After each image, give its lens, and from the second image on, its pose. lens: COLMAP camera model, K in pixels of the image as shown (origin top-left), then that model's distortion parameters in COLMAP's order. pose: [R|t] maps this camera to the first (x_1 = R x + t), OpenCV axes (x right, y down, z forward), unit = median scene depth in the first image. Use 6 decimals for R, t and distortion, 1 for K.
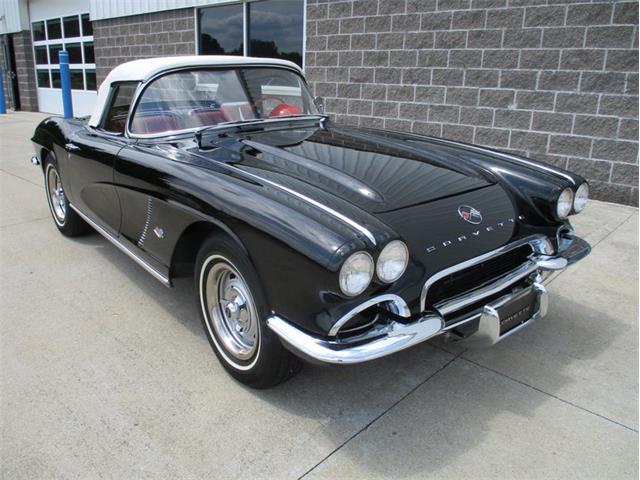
lens RADIAL K [[535.7, 0, 314.0], [0, 535.7, 237.1], [0, 0, 1]] dist [-0.036545, 0.008730]
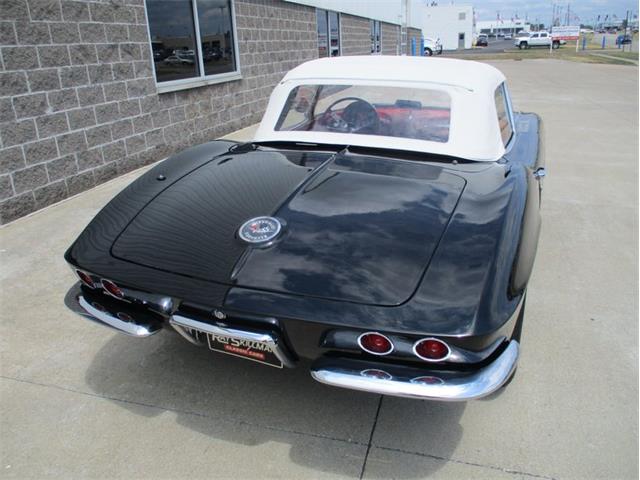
lens RADIAL K [[535.7, 0, 318.7], [0, 535.7, 236.8], [0, 0, 1]] dist [-0.036545, 0.008730]
pose [[-0.464277, -0.309817, 0.829735, -0.604689], [0.286784, 0.833766, 0.471793, -0.344120], [-0.837975, 0.456997, -0.298248, 0.945931]]
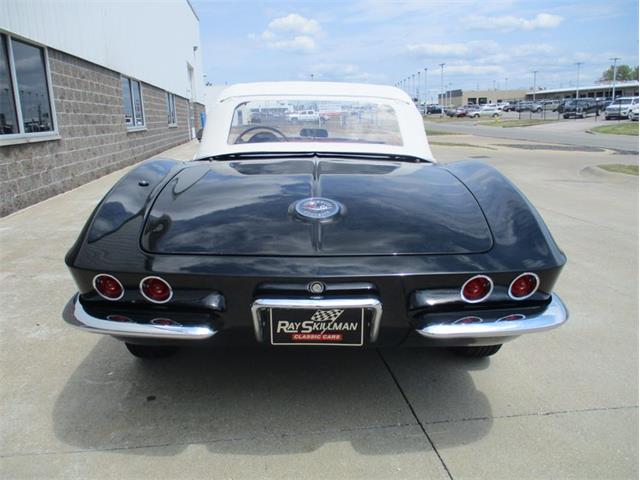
lens RADIAL K [[535.7, 0, 319.0], [0, 535.7, 232.5], [0, 0, 1]] dist [-0.036545, 0.008730]
pose [[-0.775680, -0.136332, 0.616225, -0.517957], [0.198682, 0.873999, 0.443454, -0.332900], [-0.599037, 0.466412, -0.650857, 1.087138]]
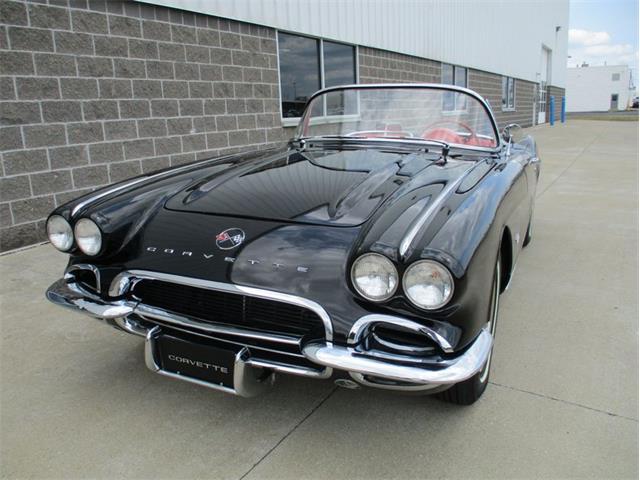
lens RADIAL K [[535.7, 0, 320.7], [0, 535.7, 239.0], [0, 0, 1]] dist [-0.036545, 0.008730]
pose [[-0.226485, -0.247124, 0.942143, -0.766135], [0.312956, 0.897526, 0.310653, -0.295275], [-0.922368, 0.365208, -0.125938, 0.938807]]
